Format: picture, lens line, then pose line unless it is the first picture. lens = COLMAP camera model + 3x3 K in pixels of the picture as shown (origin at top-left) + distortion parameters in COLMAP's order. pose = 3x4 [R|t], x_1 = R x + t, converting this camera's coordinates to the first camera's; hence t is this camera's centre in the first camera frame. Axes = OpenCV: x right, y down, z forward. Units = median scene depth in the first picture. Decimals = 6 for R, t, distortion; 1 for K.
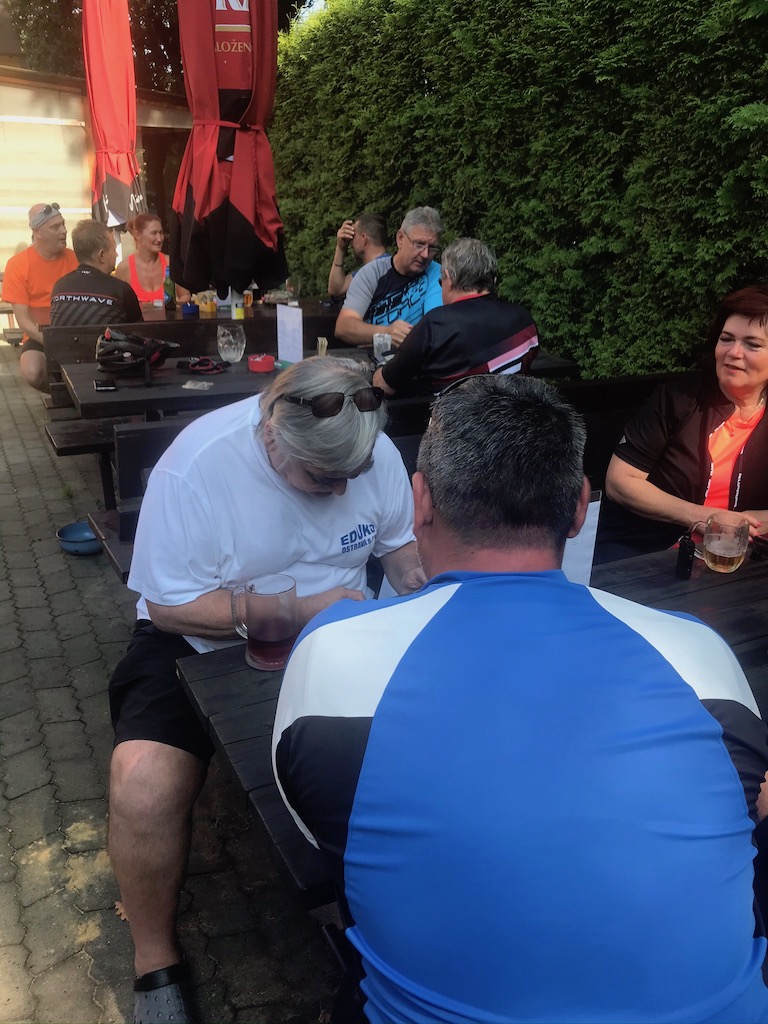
lens RADIAL K [[841.6, 0, 406.1], [0, 841.6, 503.7], [0, 0, 1]] dist [0.008549, 0.018626]
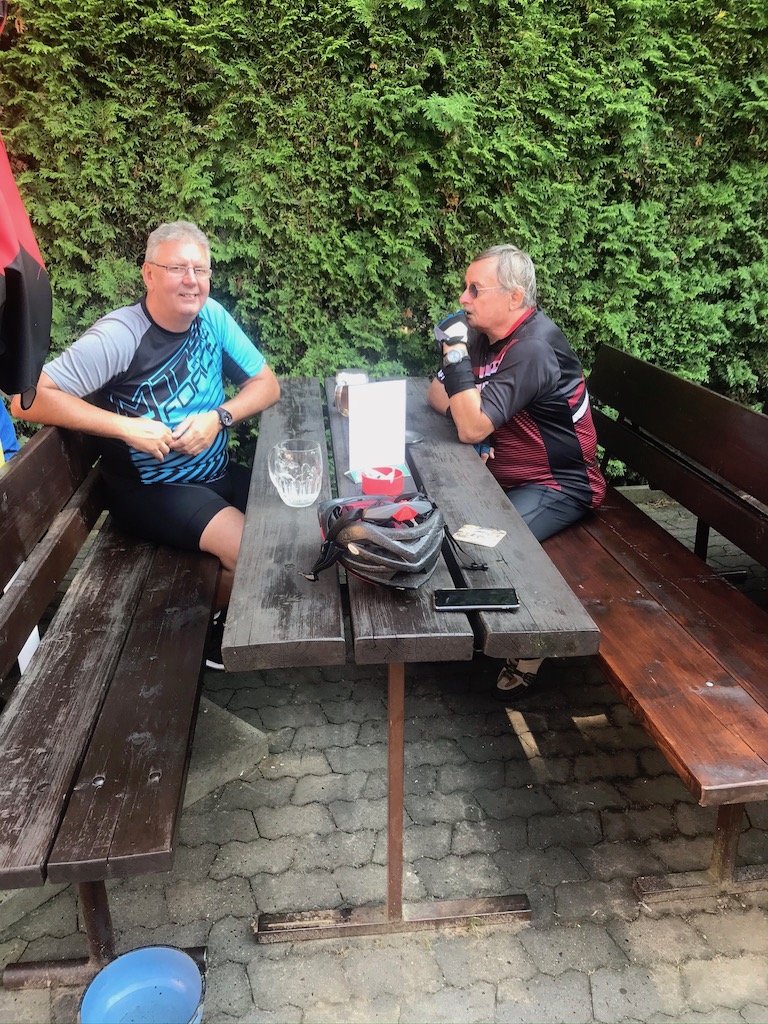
lens RADIAL K [[841.6, 0, 400.5], [0, 841.6, 501.0], [0, 0, 1]] dist [0.008549, 0.018626]
pose [[0.355894, -0.354740, 0.864580, -0.461961], [0.346453, 0.909312, 0.230481, -0.191030], [-0.867934, 0.217510, 0.446520, 0.473222]]
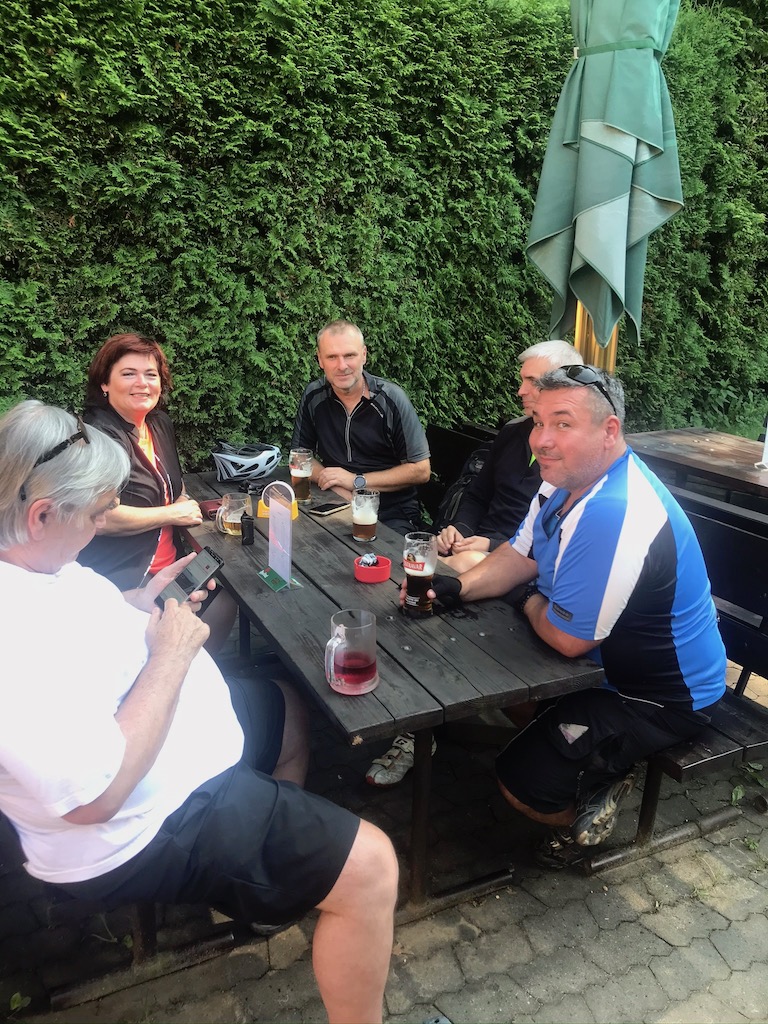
lens RADIAL K [[841.6, 0, 387.4], [0, 841.6, 505.7], [0, 0, 1]] dist [0.008549, 0.018626]
pose [[0.029796, -0.297041, 0.954400, -0.361863], [0.327173, 0.905125, 0.271490, -0.100819], [-0.944495, 0.304164, 0.124153, 0.226809]]
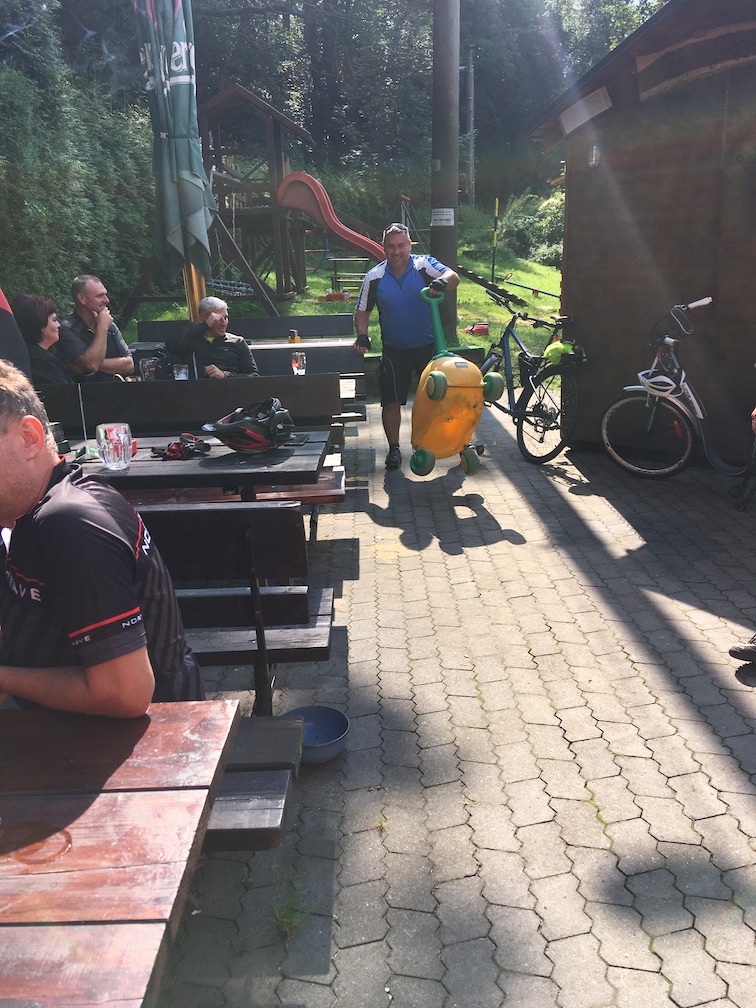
lens RADIAL K [[847.5, 0, 372.8], [0, 847.5, 499.0], [0, 0, 1]] dist [0.089739, -0.126817]
pose [[-0.887050, -0.127246, 0.443792, -0.539335], [0.172784, 0.799907, 0.574713, -0.395075], [-0.428122, 0.586479, -0.687571, 1.018058]]
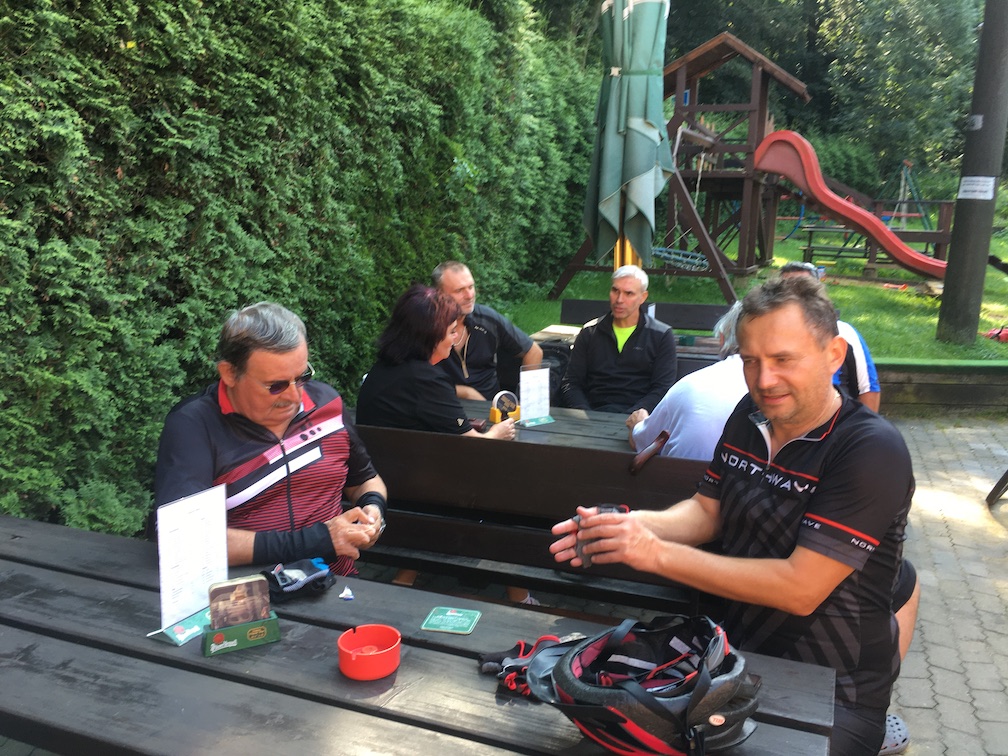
lens RADIAL K [[847.5, 0, 510.4], [0, 847.5, 391.7], [0, 0, 1]] dist [0.089739, -0.126817]
pose [[-0.662174, -0.191364, 0.724504, -0.333010], [0.234404, 0.865426, 0.442823, -0.300880], [-0.711745, 0.463052, -0.528206, 0.739132]]
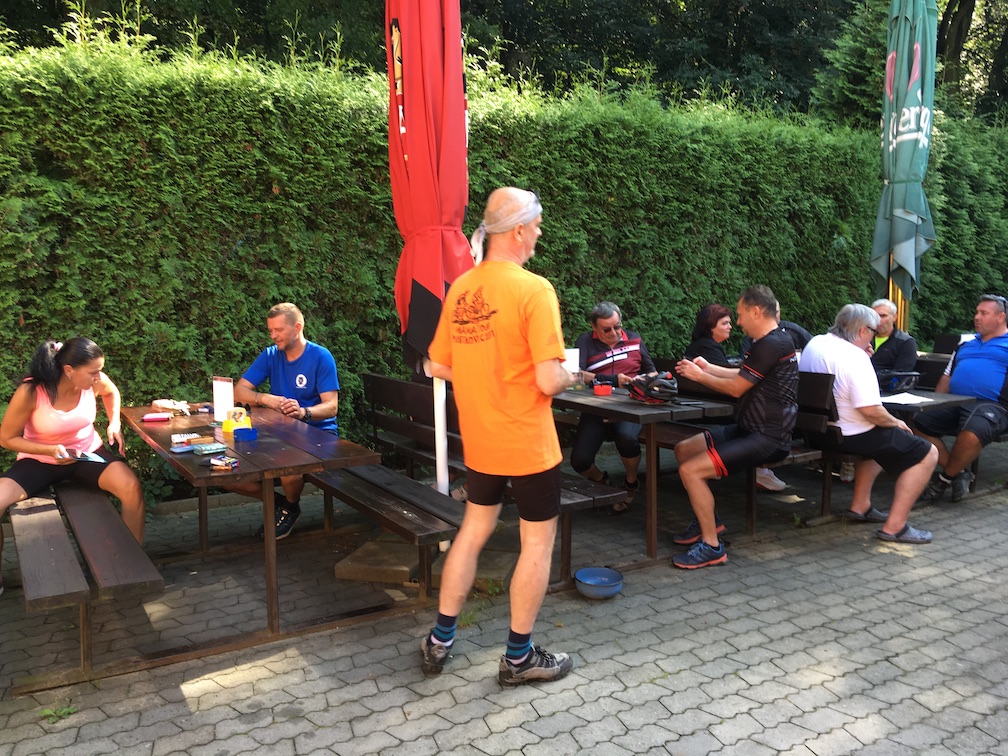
lens RADIAL K [[847.5, 0, 502.6], [0, 847.5, 364.3], [0, 0, 1]] dist [0.089739, -0.126817]
pose [[-0.067355, -0.122876, 0.990134, -1.074085], [0.357955, 0.923344, 0.138937, -0.316345], [-0.931306, 0.363781, -0.018208, 0.775695]]
